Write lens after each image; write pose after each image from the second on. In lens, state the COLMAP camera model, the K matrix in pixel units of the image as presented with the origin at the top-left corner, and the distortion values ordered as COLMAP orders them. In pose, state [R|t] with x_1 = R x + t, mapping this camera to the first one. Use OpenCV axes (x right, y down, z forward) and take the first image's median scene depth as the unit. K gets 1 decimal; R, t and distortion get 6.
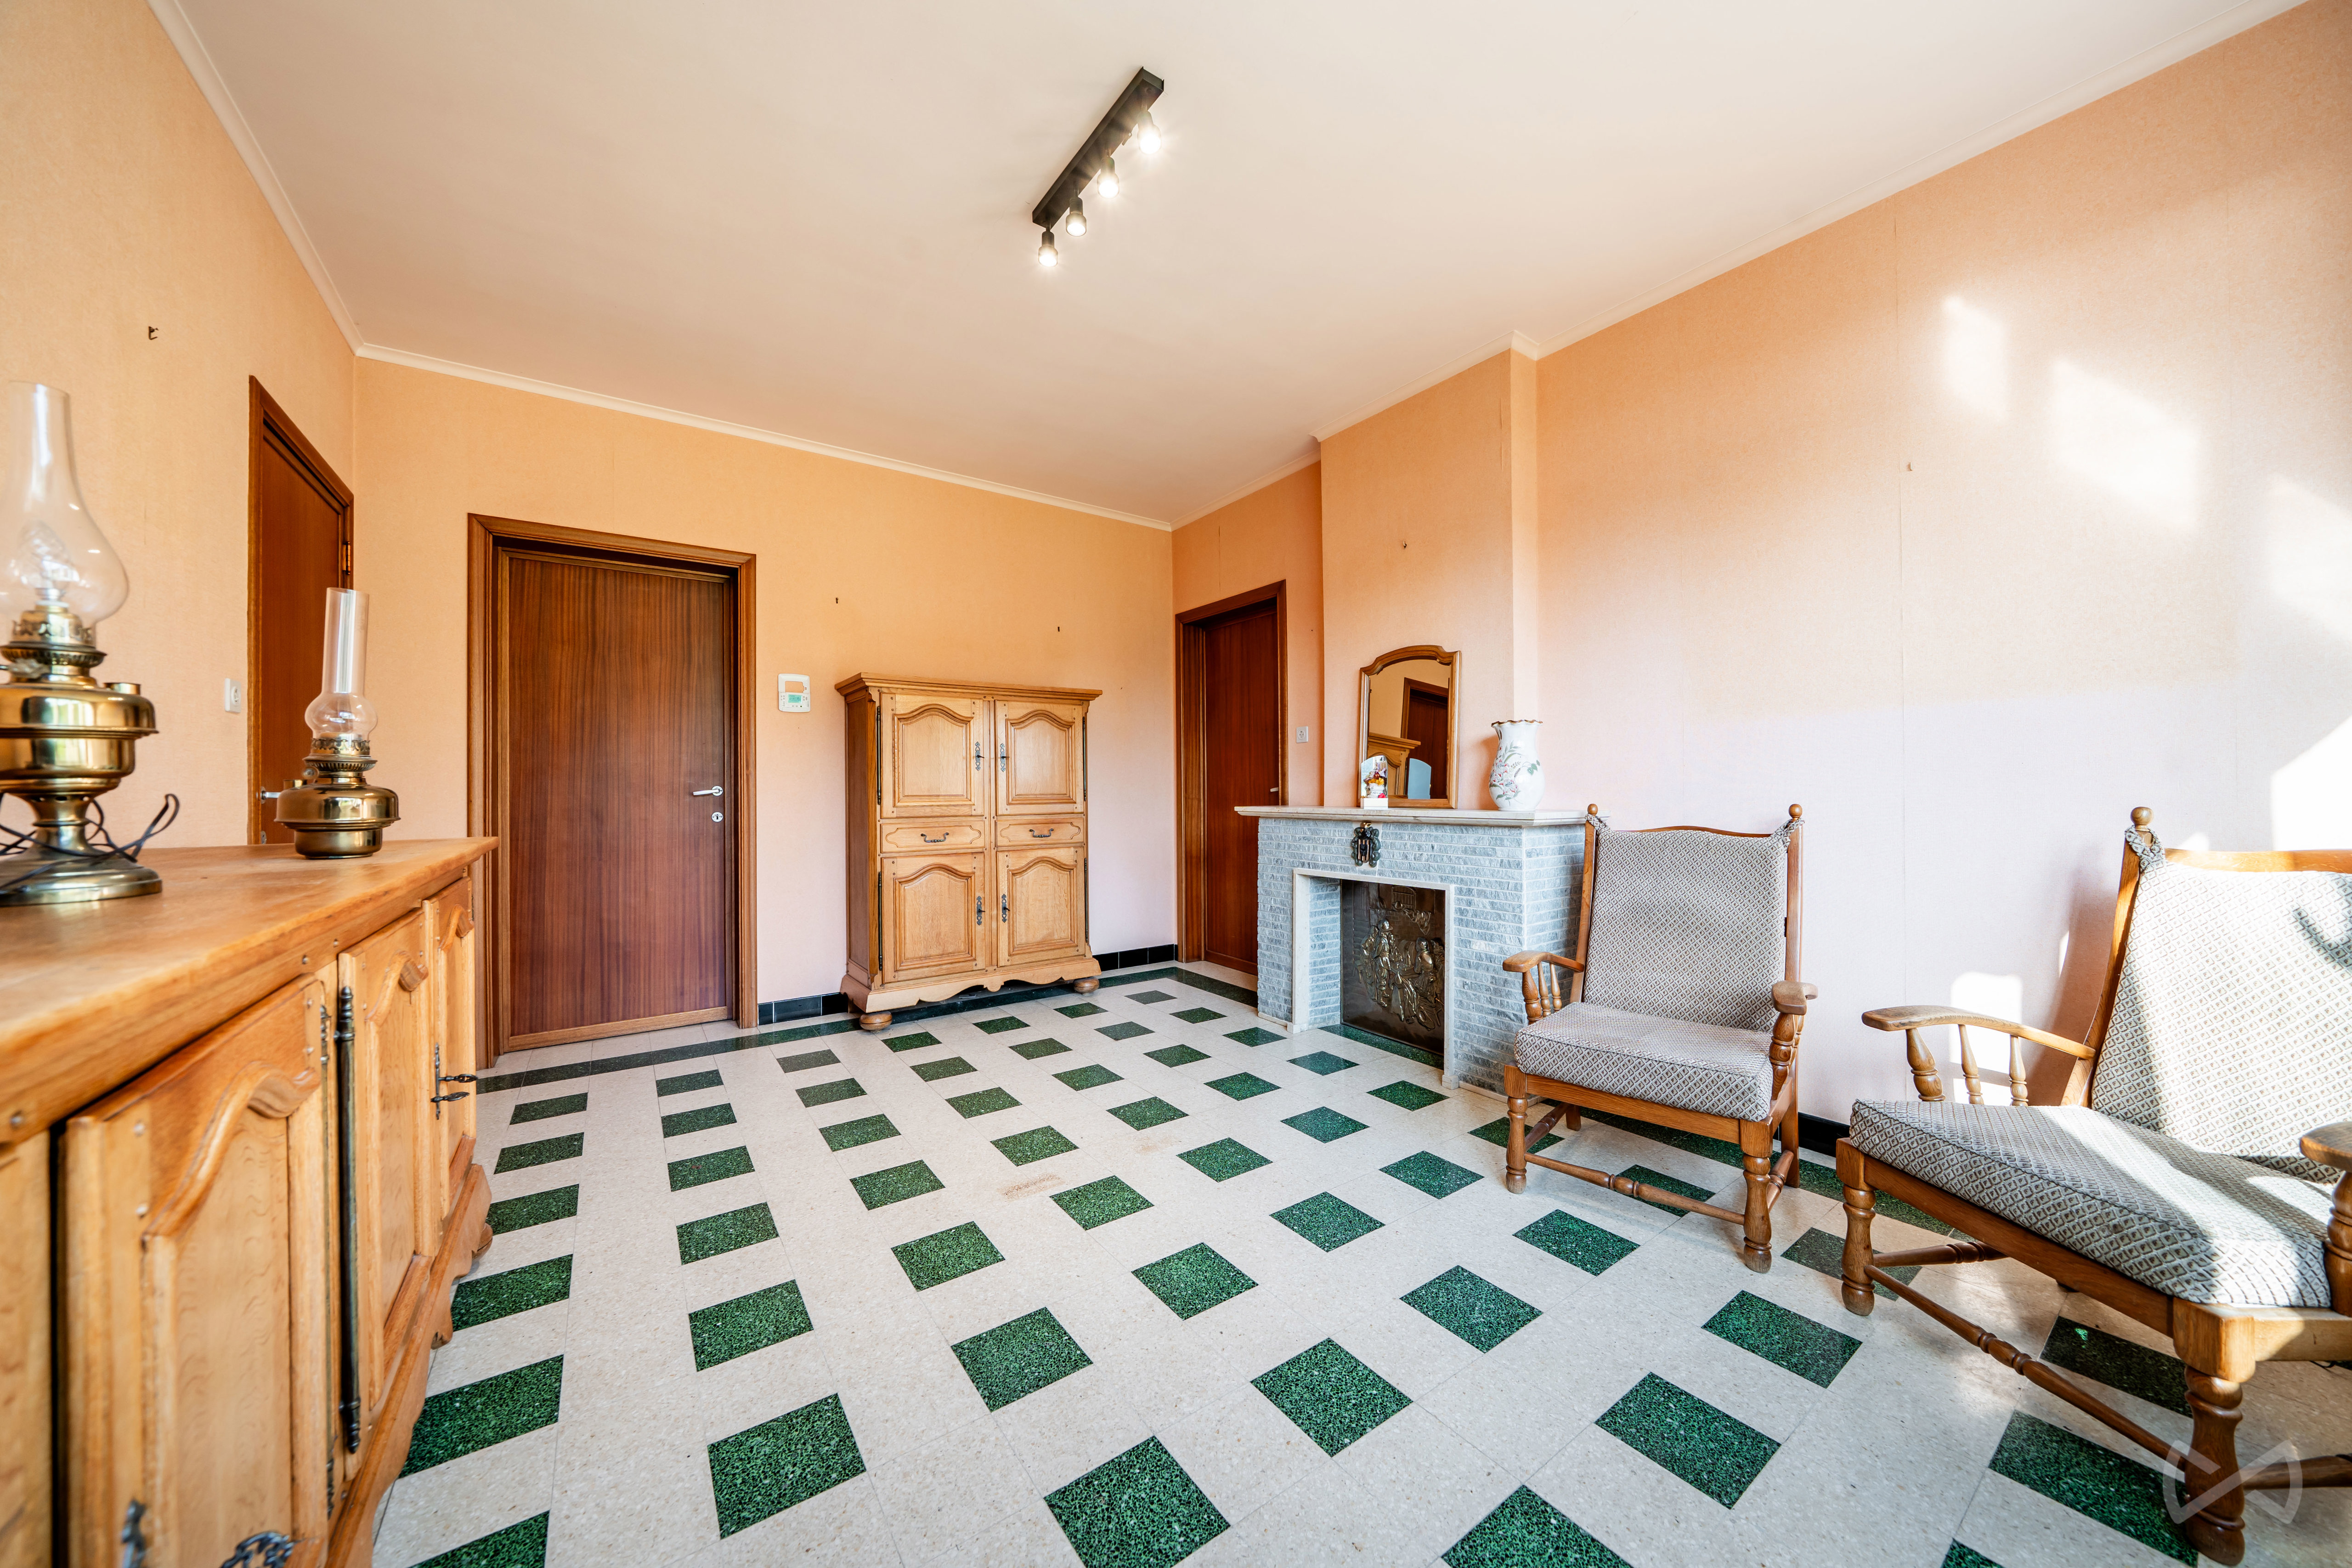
lens RADIAL K [[804.8, 0, 1176.0], [0, 804.8, 784.0], [0, 0, 1]] dist [-0.000358, 0.000140]
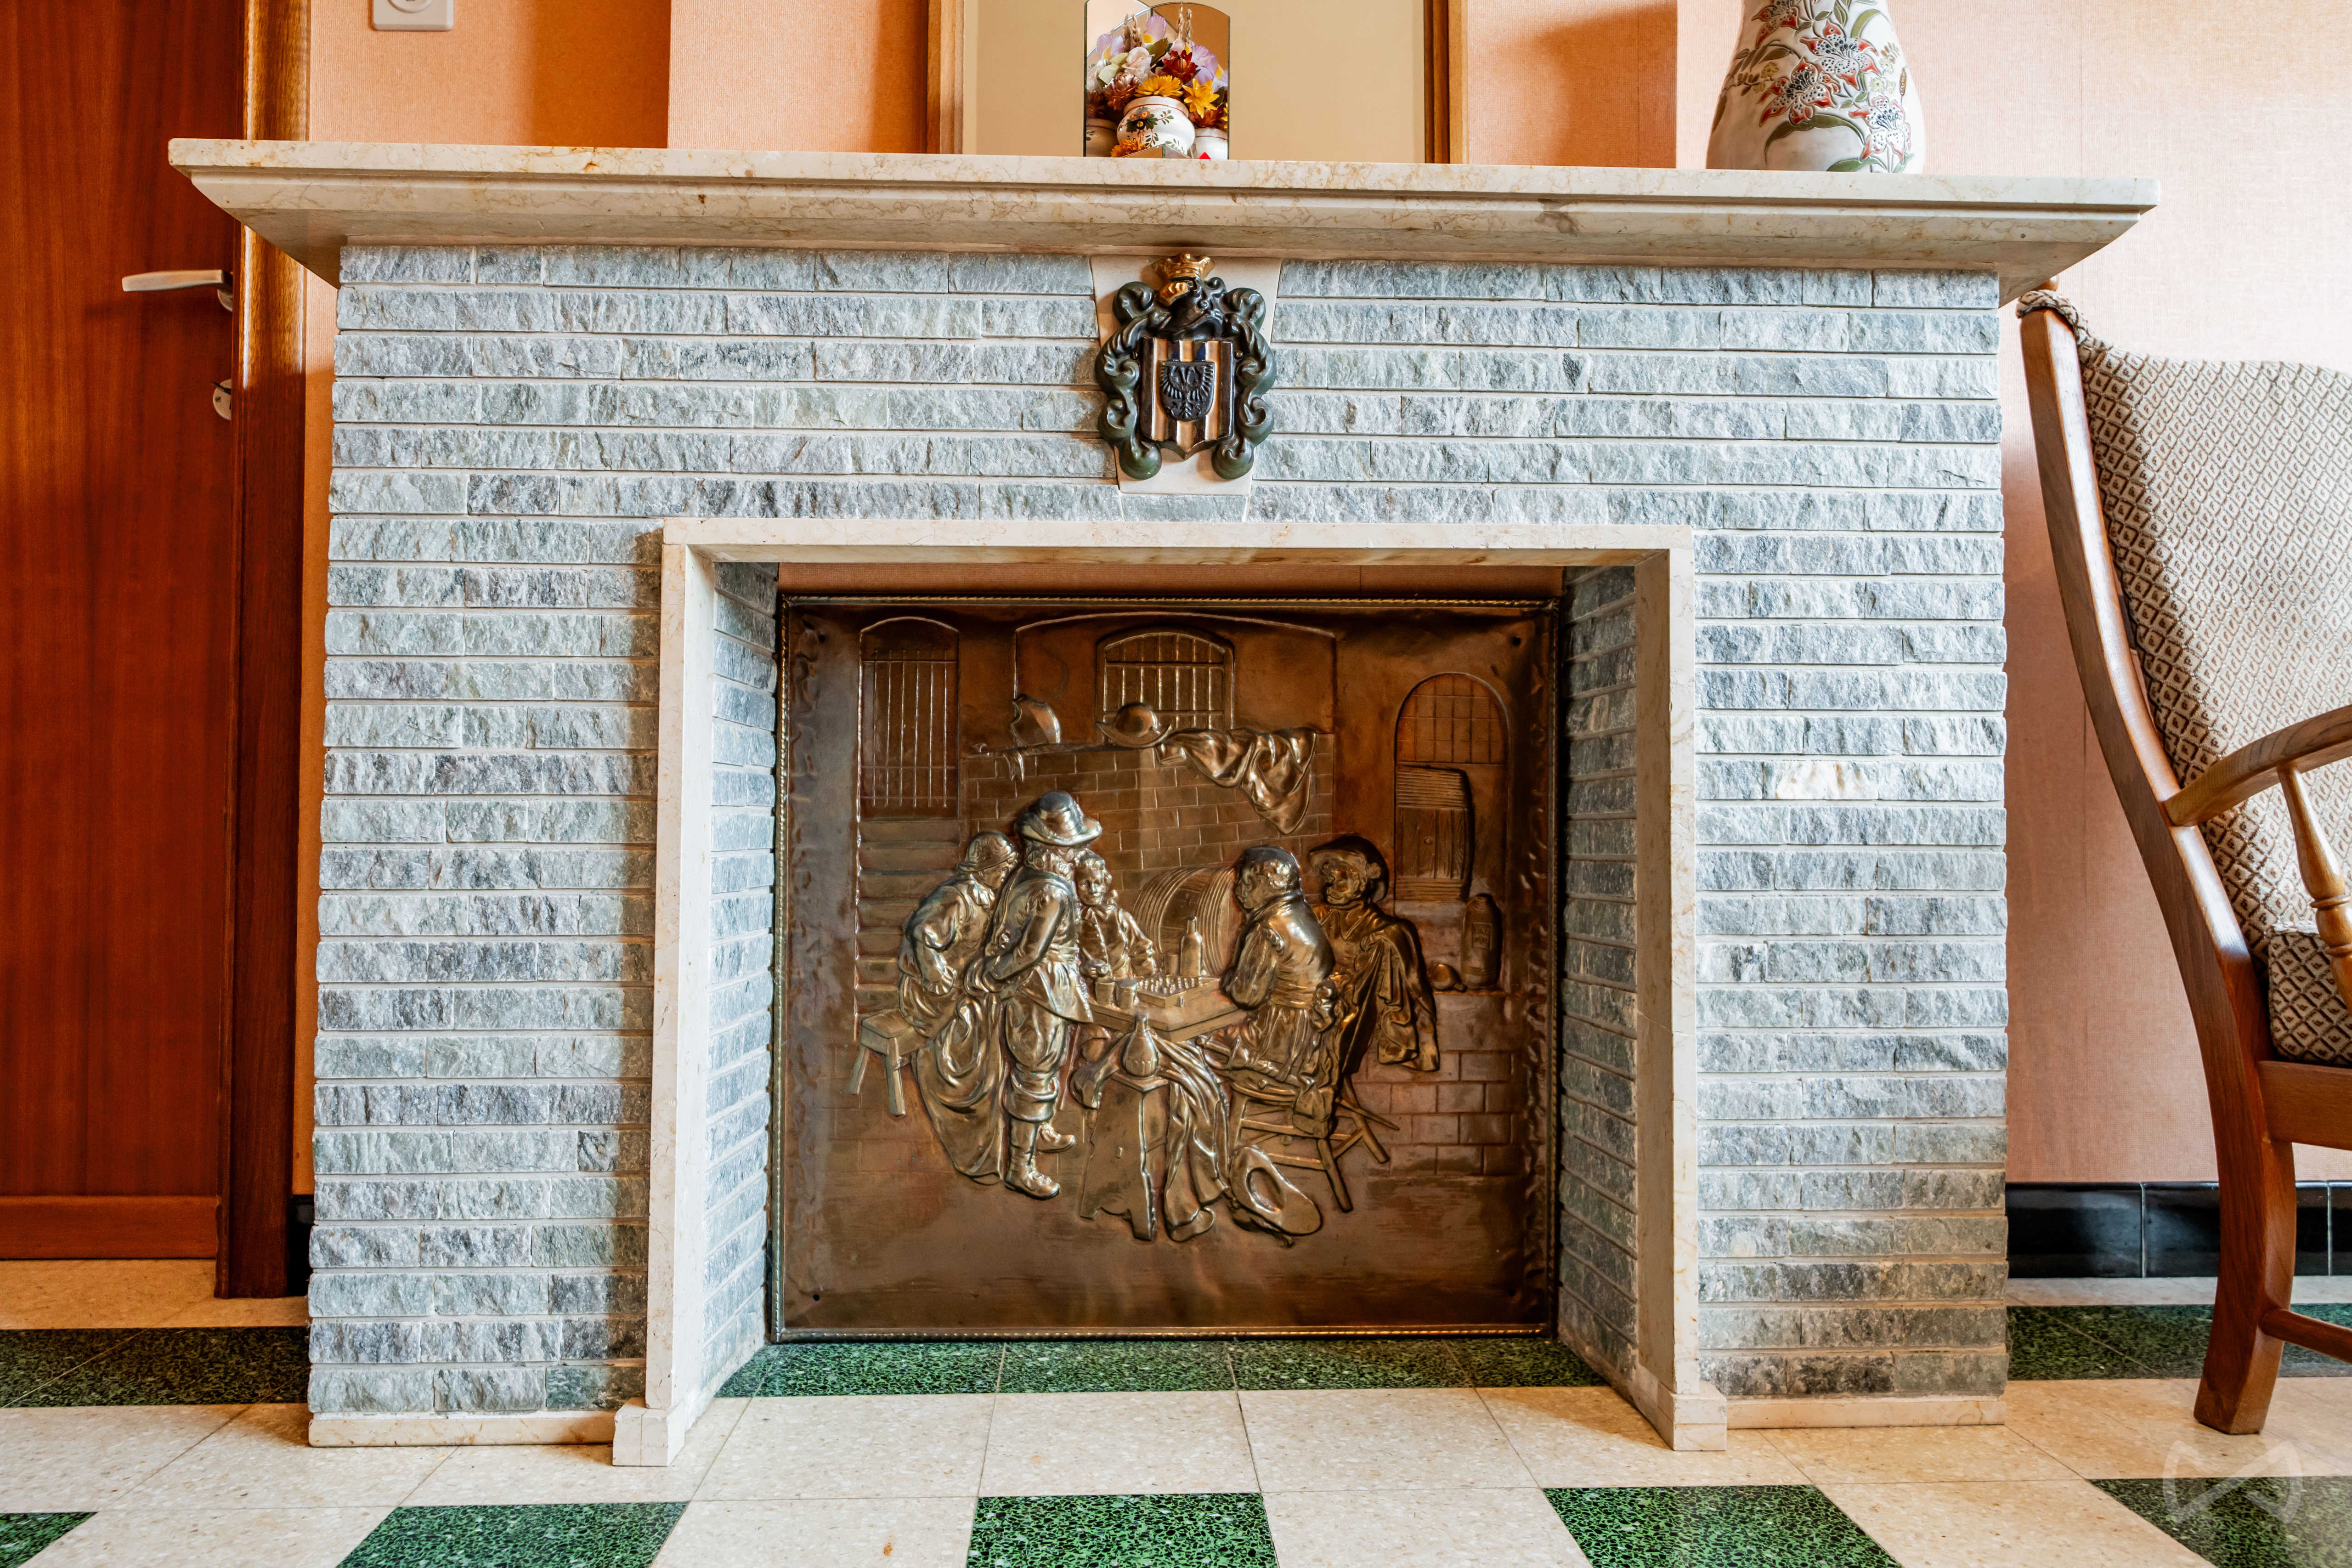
lens RADIAL K [[1625.8, 0, 1176.0], [0, 1625.8, 784.0], [0, 0, 1]] dist [0.001448, 0.000792]
pose [[0.532551, 0.024749, 0.846036, -0.099242], [-0.011797, 0.999692, -0.021818, 0.181878], [-0.846316, 0.001639, 0.532679, 0.770461]]
